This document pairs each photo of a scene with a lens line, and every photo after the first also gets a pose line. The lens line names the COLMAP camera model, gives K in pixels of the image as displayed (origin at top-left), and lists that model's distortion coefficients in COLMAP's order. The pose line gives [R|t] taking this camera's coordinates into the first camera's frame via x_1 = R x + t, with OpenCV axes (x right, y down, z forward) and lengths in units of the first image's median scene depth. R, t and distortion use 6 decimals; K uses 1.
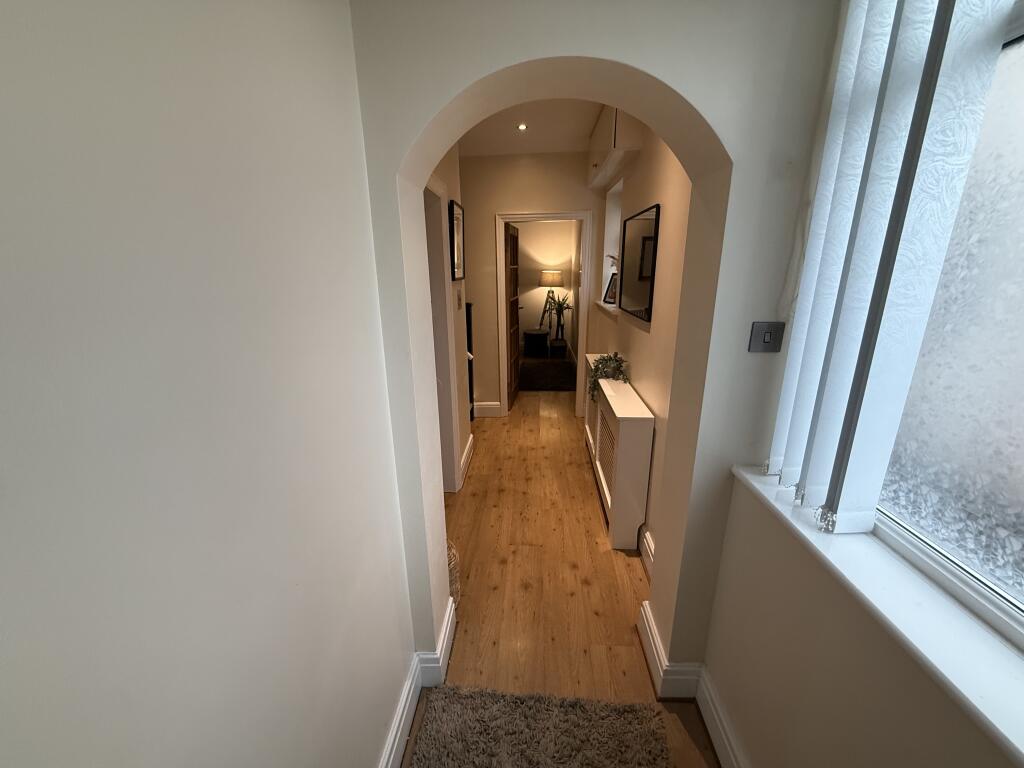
lens RADIAL K [[409.3, 0, 510.7], [0, 409.3, 385.3], [0, 0, 1]] dist [-0.000507, 0.000111]
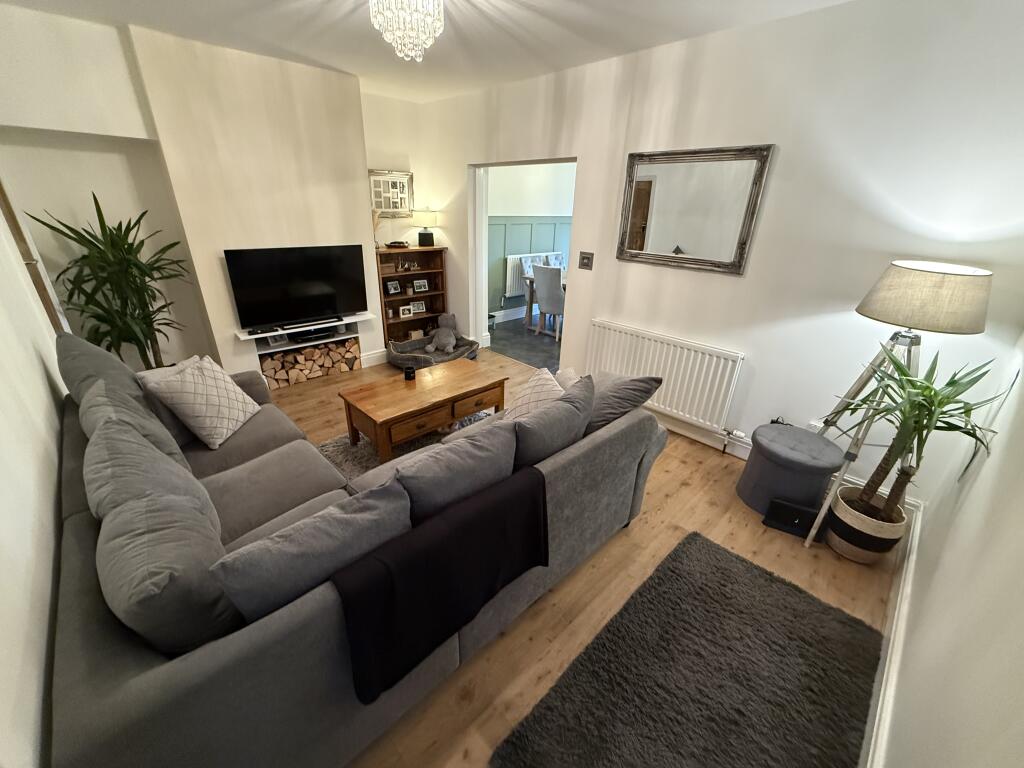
lens RADIAL K [[409.3, 0, 510.7], [0, 409.3, 385.3], [0, 0, 1]] dist [-0.000507, 0.000111]
pose [[0.738607, 0.308380, -0.599468, 0.077823], [-0.226532, 0.951065, 0.210139, -0.200261], [0.634935, -0.019412, 0.772321, 0.632911]]
